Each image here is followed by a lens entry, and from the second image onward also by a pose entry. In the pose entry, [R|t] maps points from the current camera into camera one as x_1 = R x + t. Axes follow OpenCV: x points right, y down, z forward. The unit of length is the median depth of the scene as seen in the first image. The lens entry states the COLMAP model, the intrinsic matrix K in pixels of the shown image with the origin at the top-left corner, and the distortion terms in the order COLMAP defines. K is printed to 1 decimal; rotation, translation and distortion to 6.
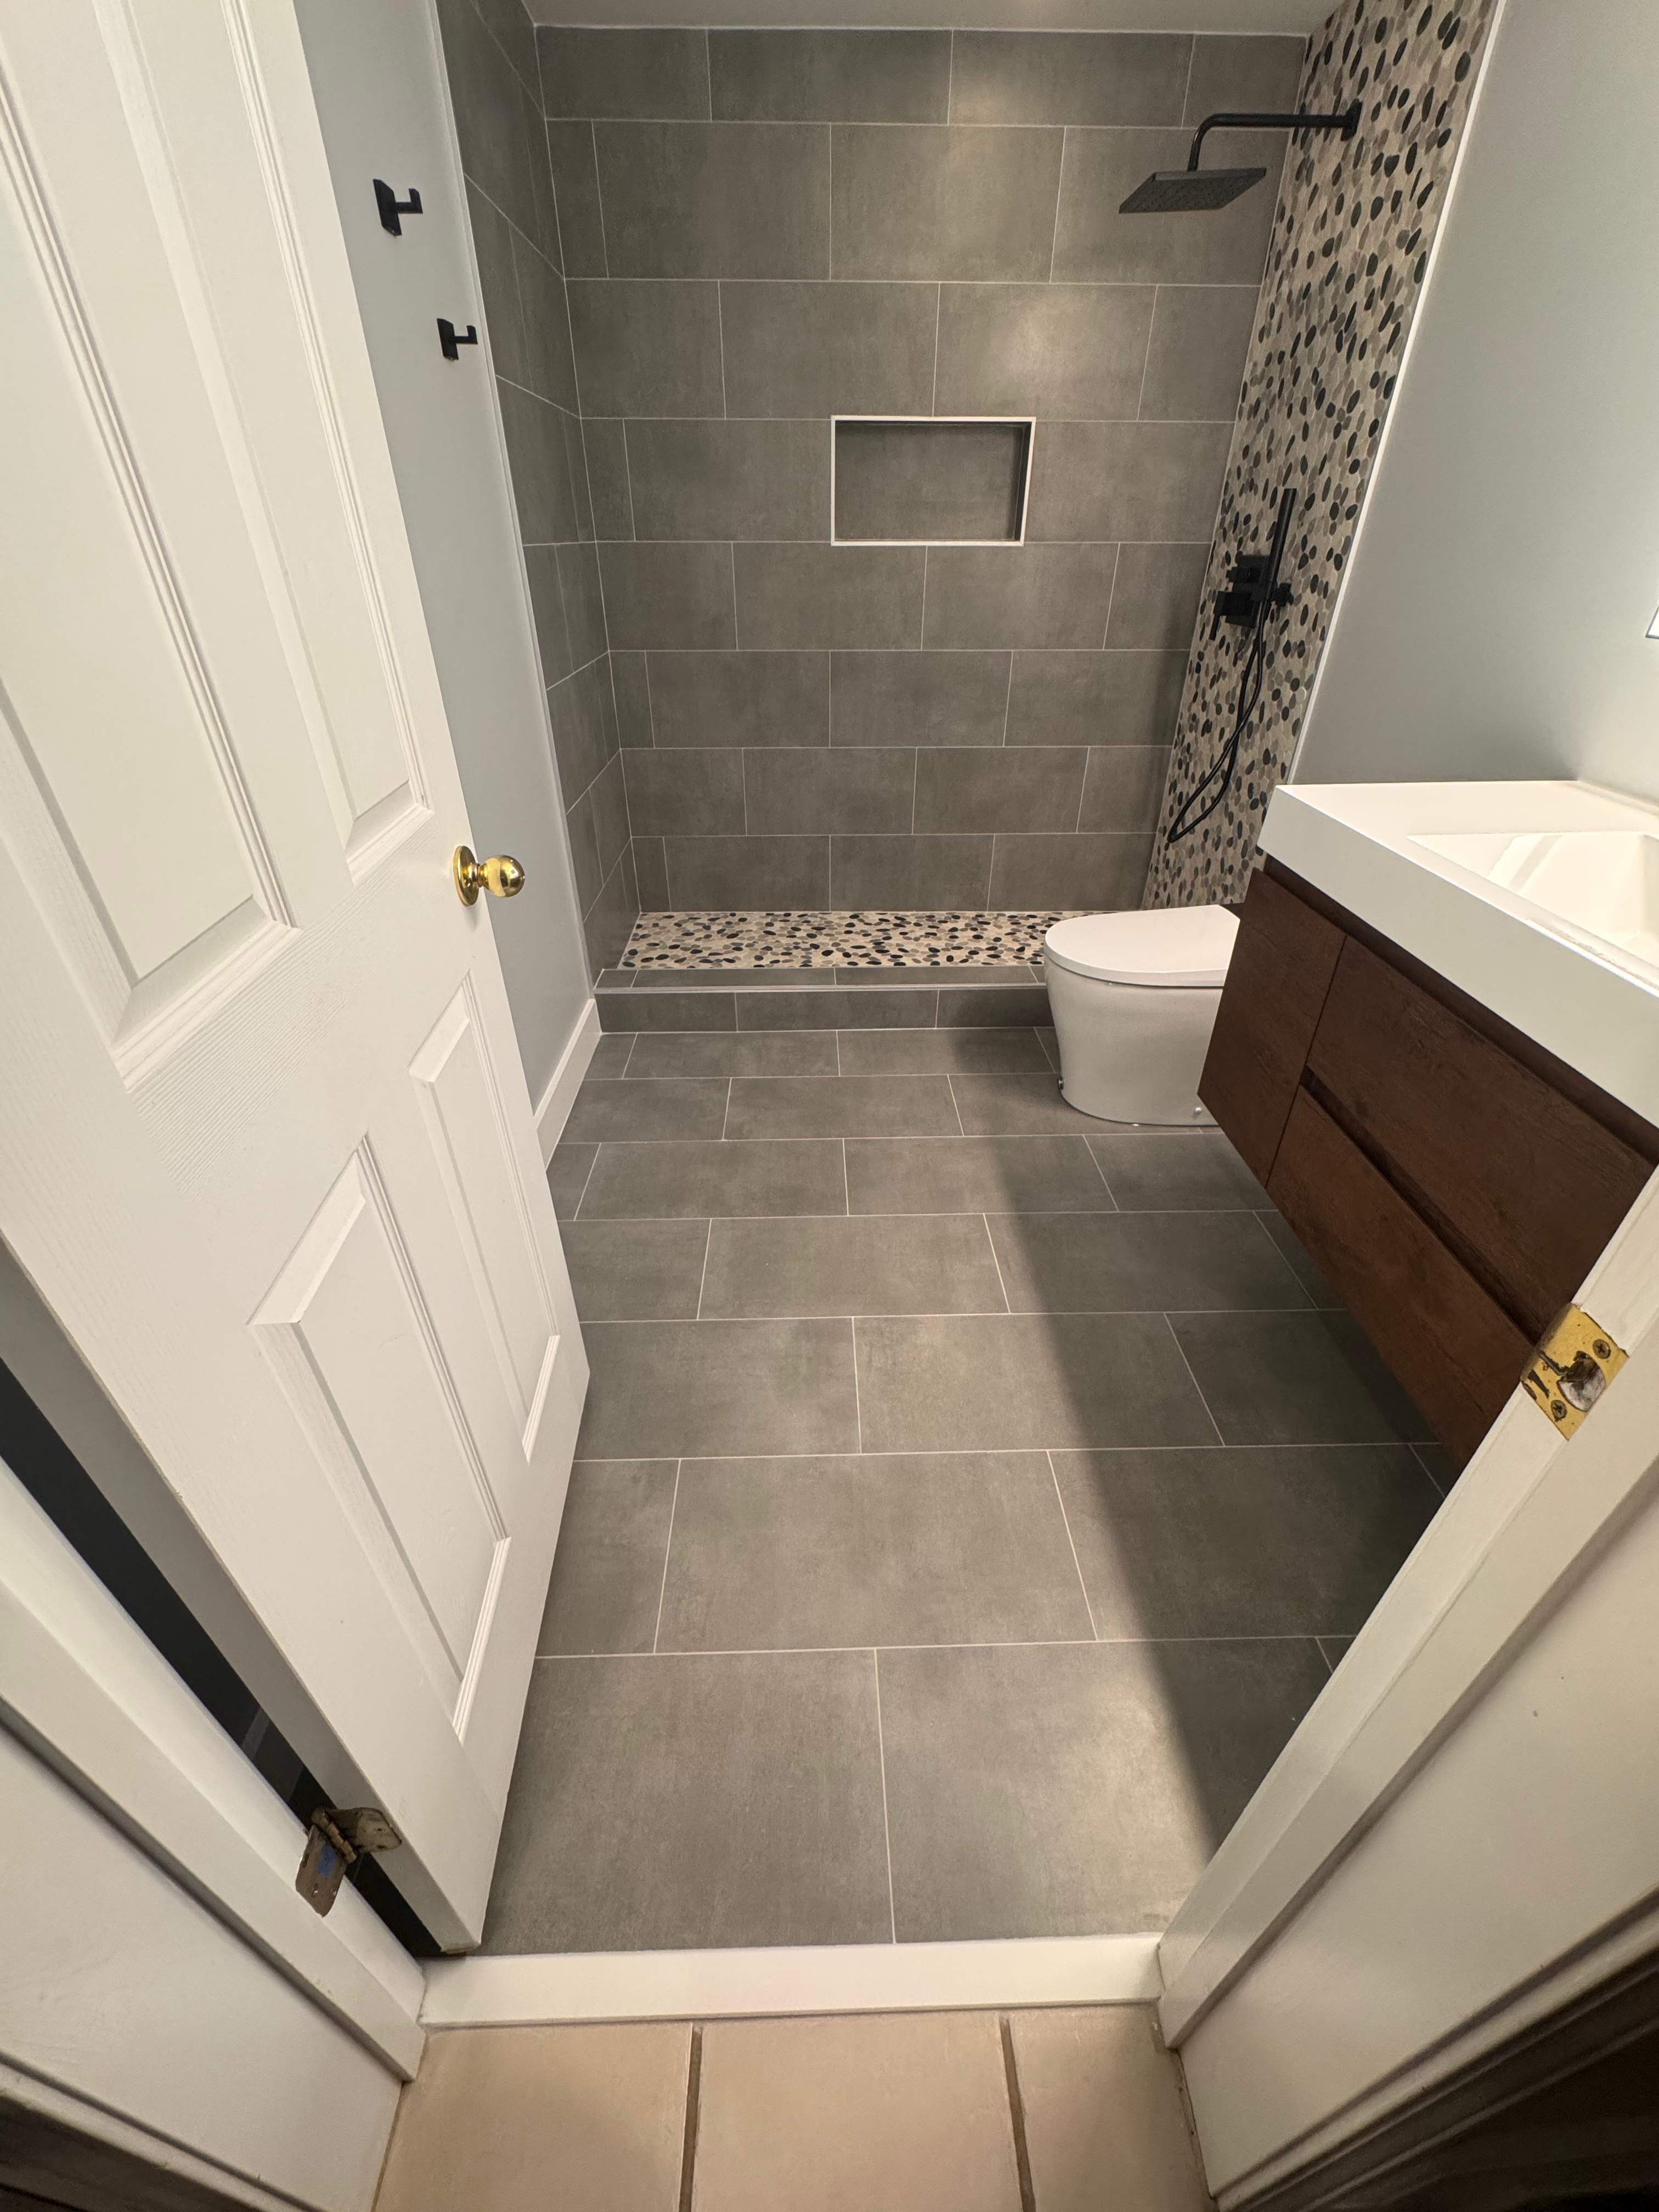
lens RADIAL K [[886.4, 0, 829.7], [0, 886.4, 1103.3], [0, 0, 1]] dist [-0.002913, -0.000106]
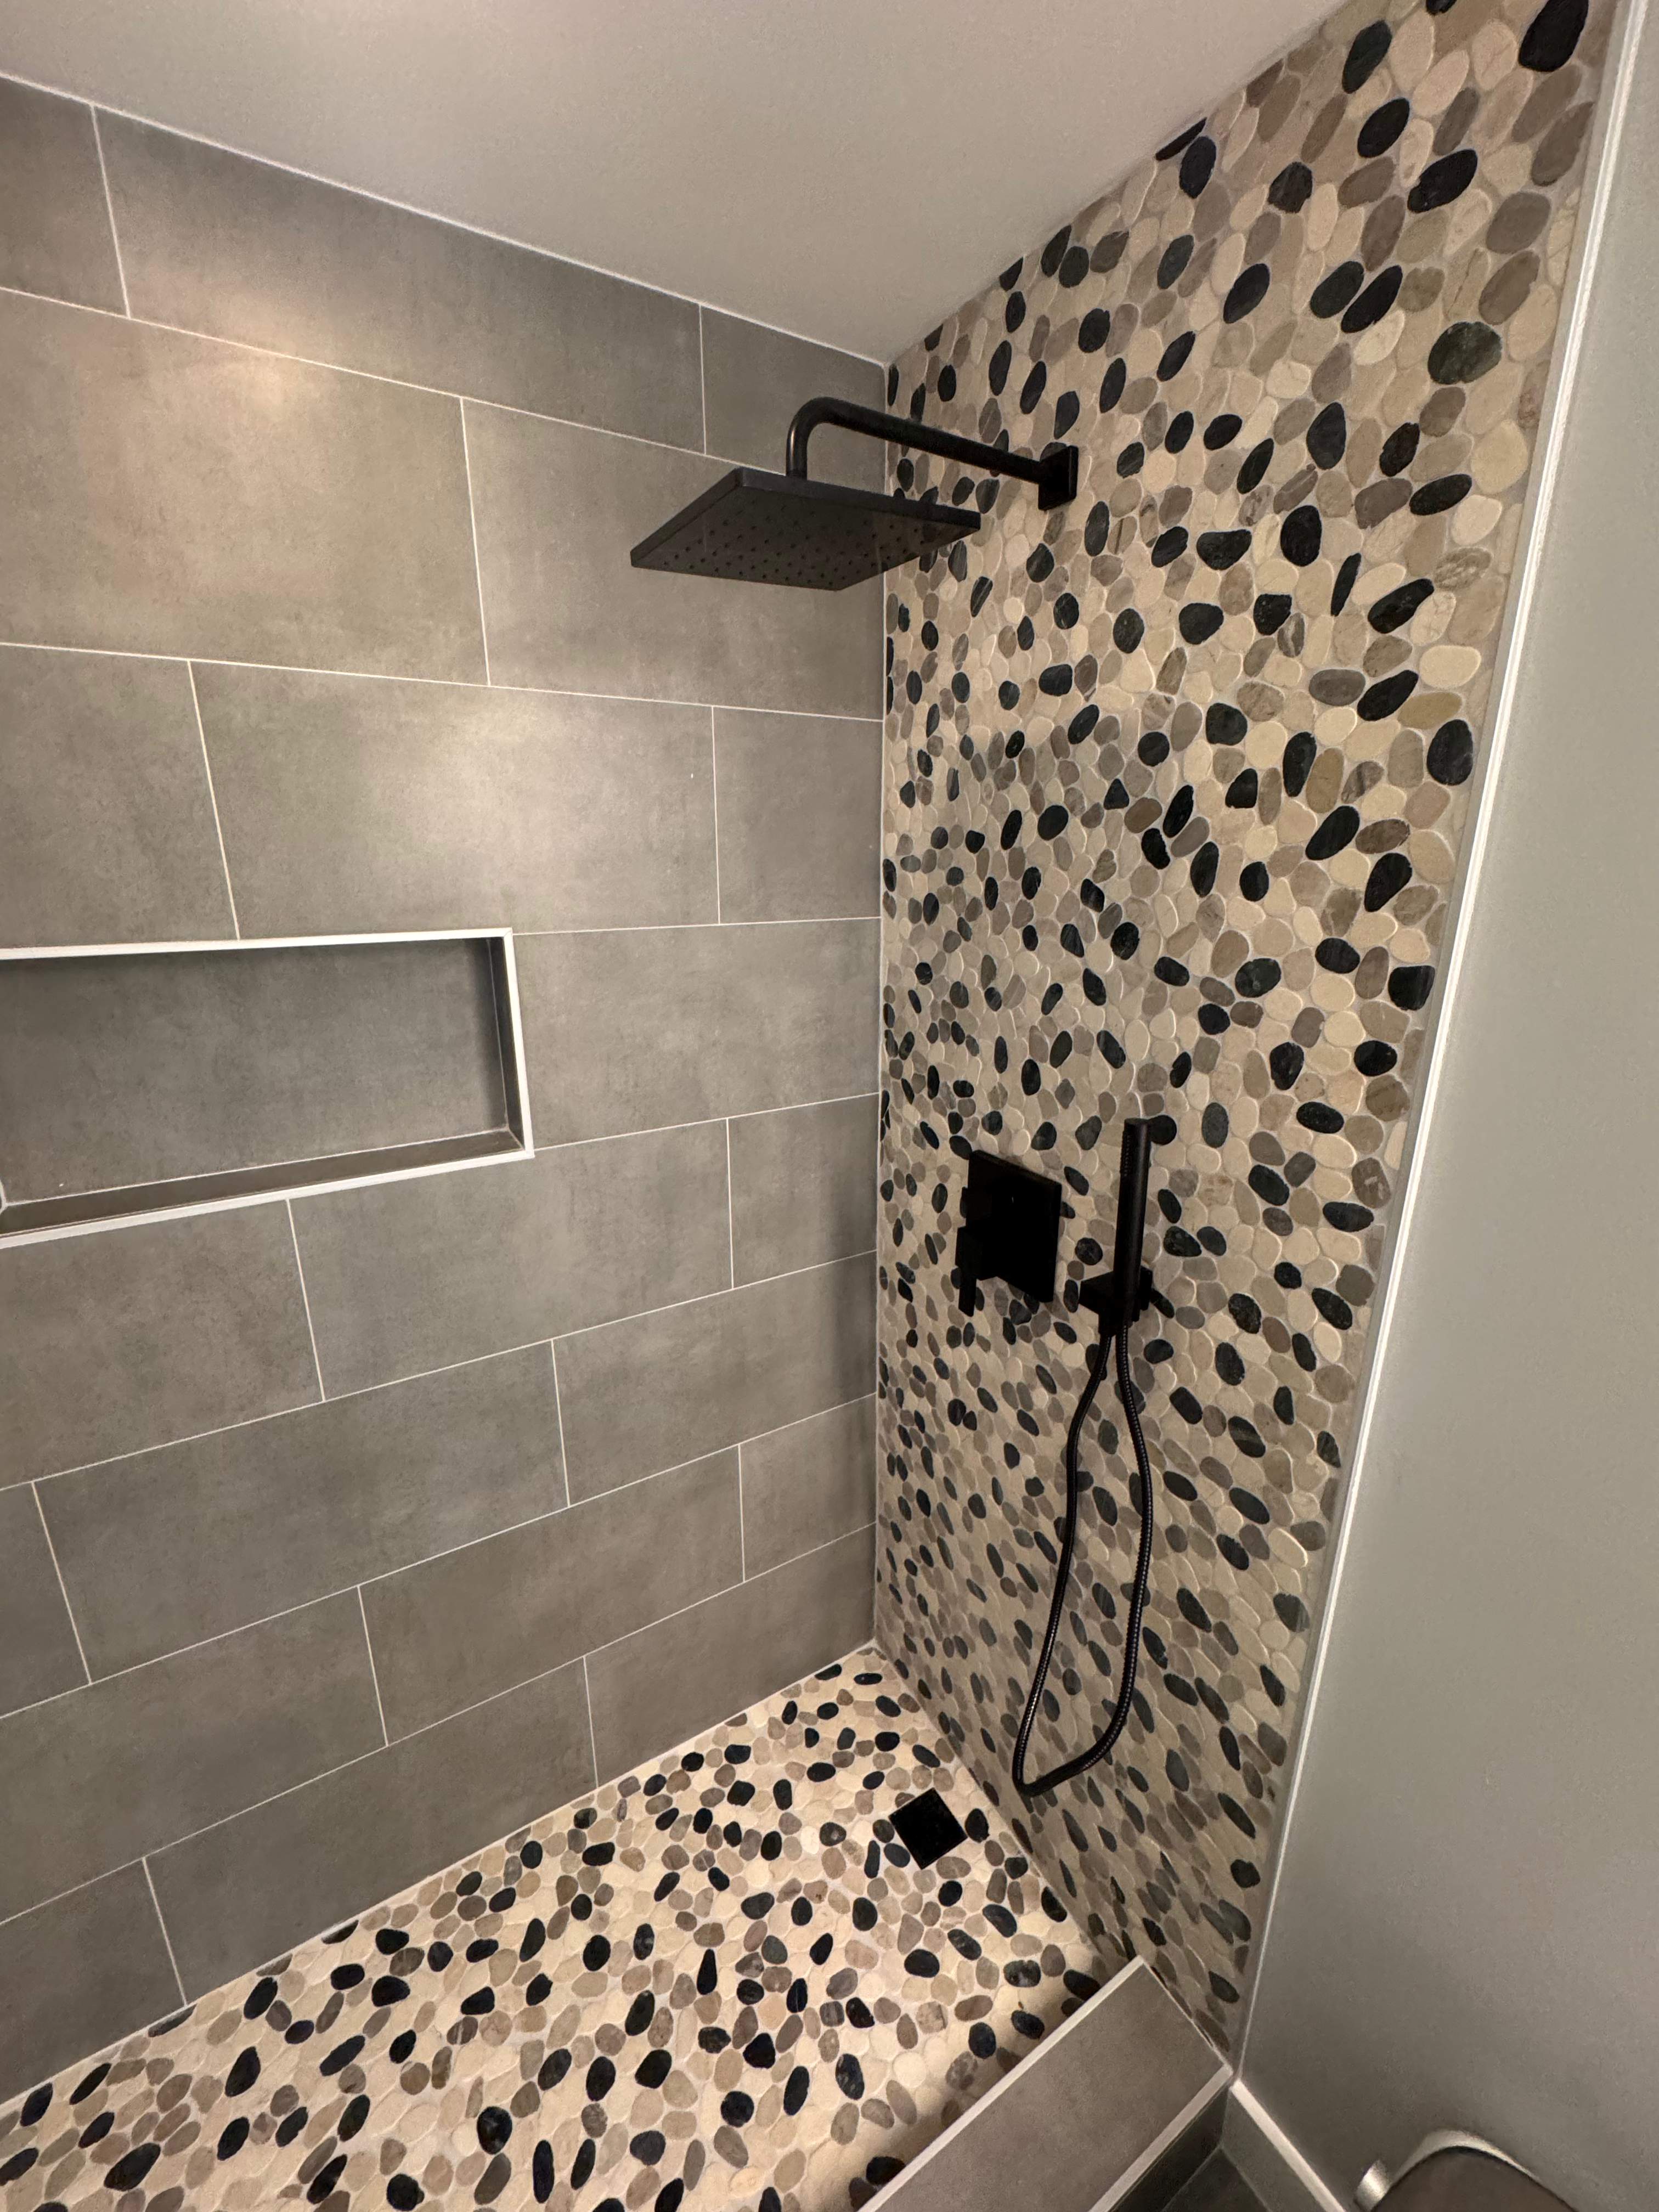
lens RADIAL K [[886.4, 0, 829.7], [0, 886.4, 1103.3], [0, 0, 1]] dist [-0.002913, -0.000106]
pose [[0.867979, -0.137819, 0.477093, 0.152031], [0.270220, 0.937114, -0.220906, -0.568694], [-0.416645, 0.320662, 0.850637, 0.598779]]
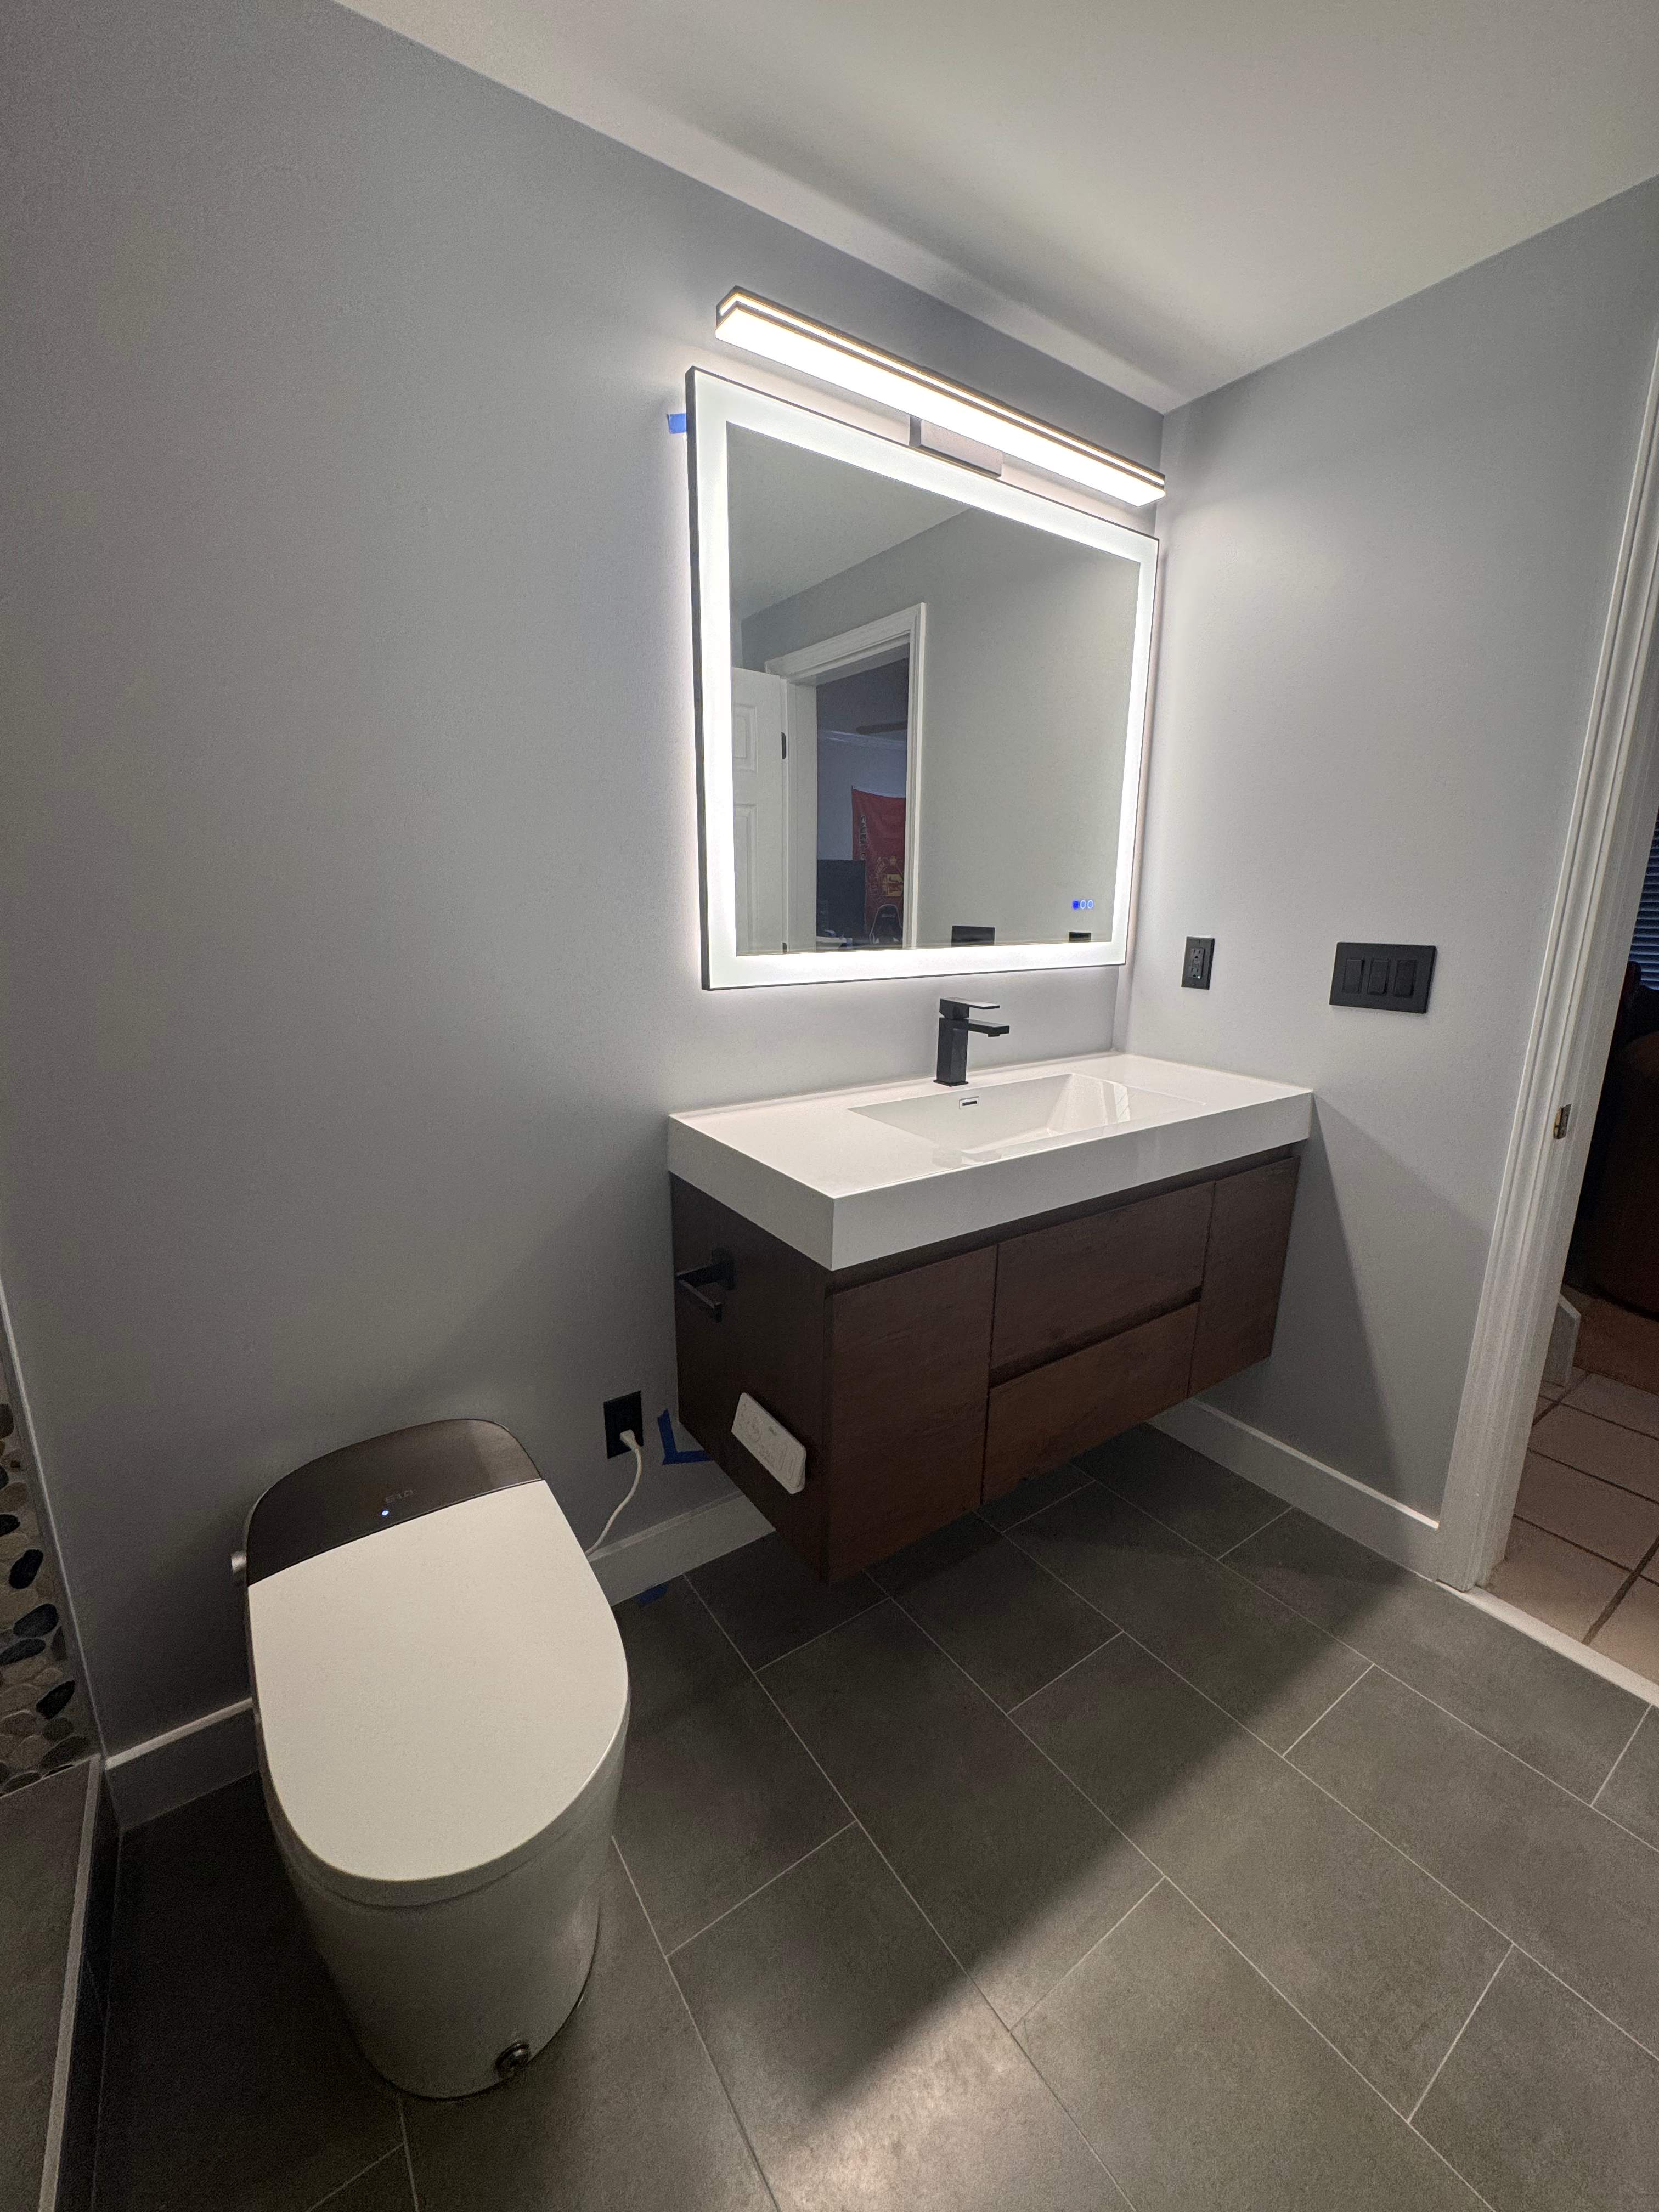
lens RADIAL K [[886.4, 0, 829.7], [0, 886.4, 1103.3], [0, 0, 1]] dist [-0.002913, -0.000106]
pose [[-0.551807, -0.195697, 0.810686, -0.068823], [0.446917, 0.751324, 0.485569, -0.472904], [-0.704113, 0.630249, -0.327125, 0.708128]]
